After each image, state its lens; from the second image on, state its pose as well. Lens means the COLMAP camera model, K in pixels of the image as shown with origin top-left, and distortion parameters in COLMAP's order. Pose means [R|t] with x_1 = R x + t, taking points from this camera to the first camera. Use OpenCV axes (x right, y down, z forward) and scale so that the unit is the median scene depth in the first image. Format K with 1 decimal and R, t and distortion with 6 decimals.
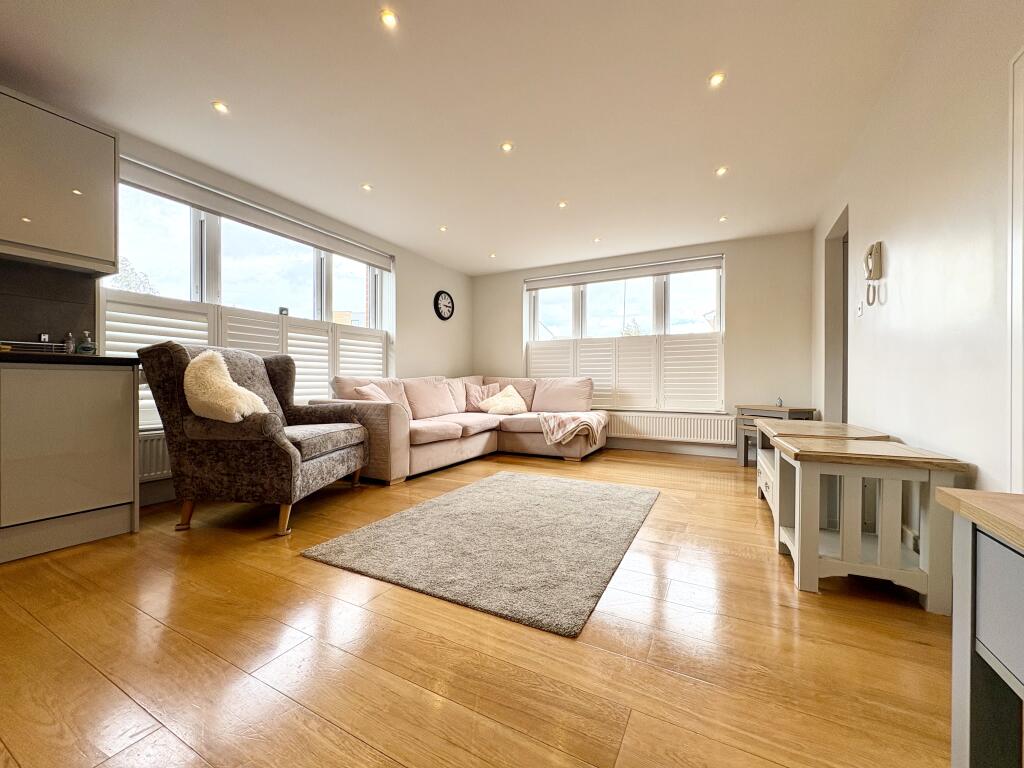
lens RADIAL K [[408.6, 0, 511.4], [0, 408.6, 386.8], [0, 0, 1]] dist [-0.000332, 0.000211]
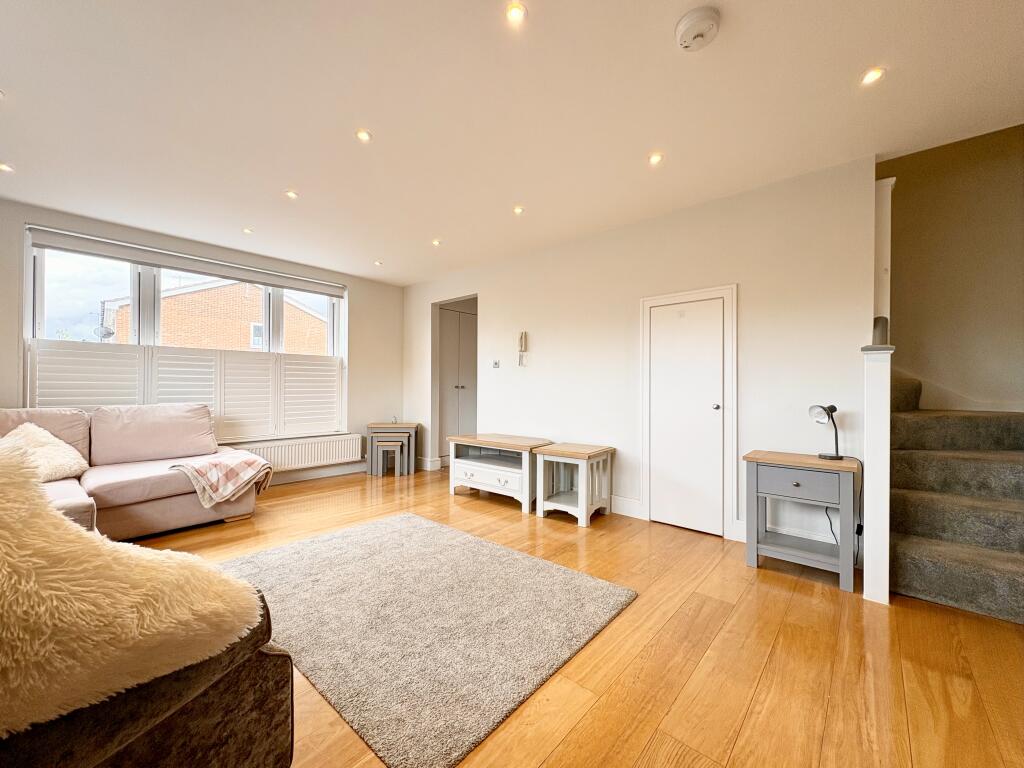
lens RADIAL K [[408.6, 0, 513.6], [0, 408.6, 384.8], [0, 0, 1]] dist [-0.000332, 0.000211]
pose [[0.226163, 0.002957, 0.974085, -0.520764], [0.003840, 0.999985, -0.003927, -0.068305], [-0.974082, 0.004629, 0.226148, 0.383488]]
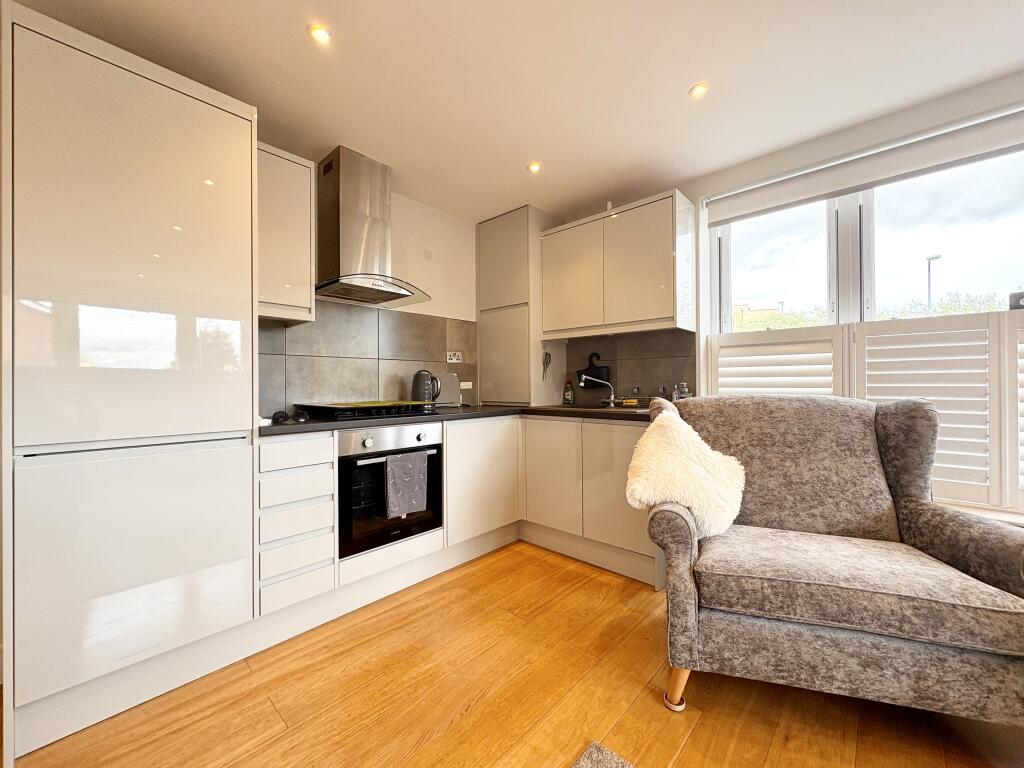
lens RADIAL K [[408.6, 0, 511.0], [0, 408.6, 384.8], [0, 0, 1]] dist [-0.000332, 0.000211]
pose [[-0.250933, -0.004050, -0.967996, 0.071798], [-0.002679, 0.999990, -0.003490, -0.077680], [0.968001, 0.001717, -0.250941, 0.513512]]
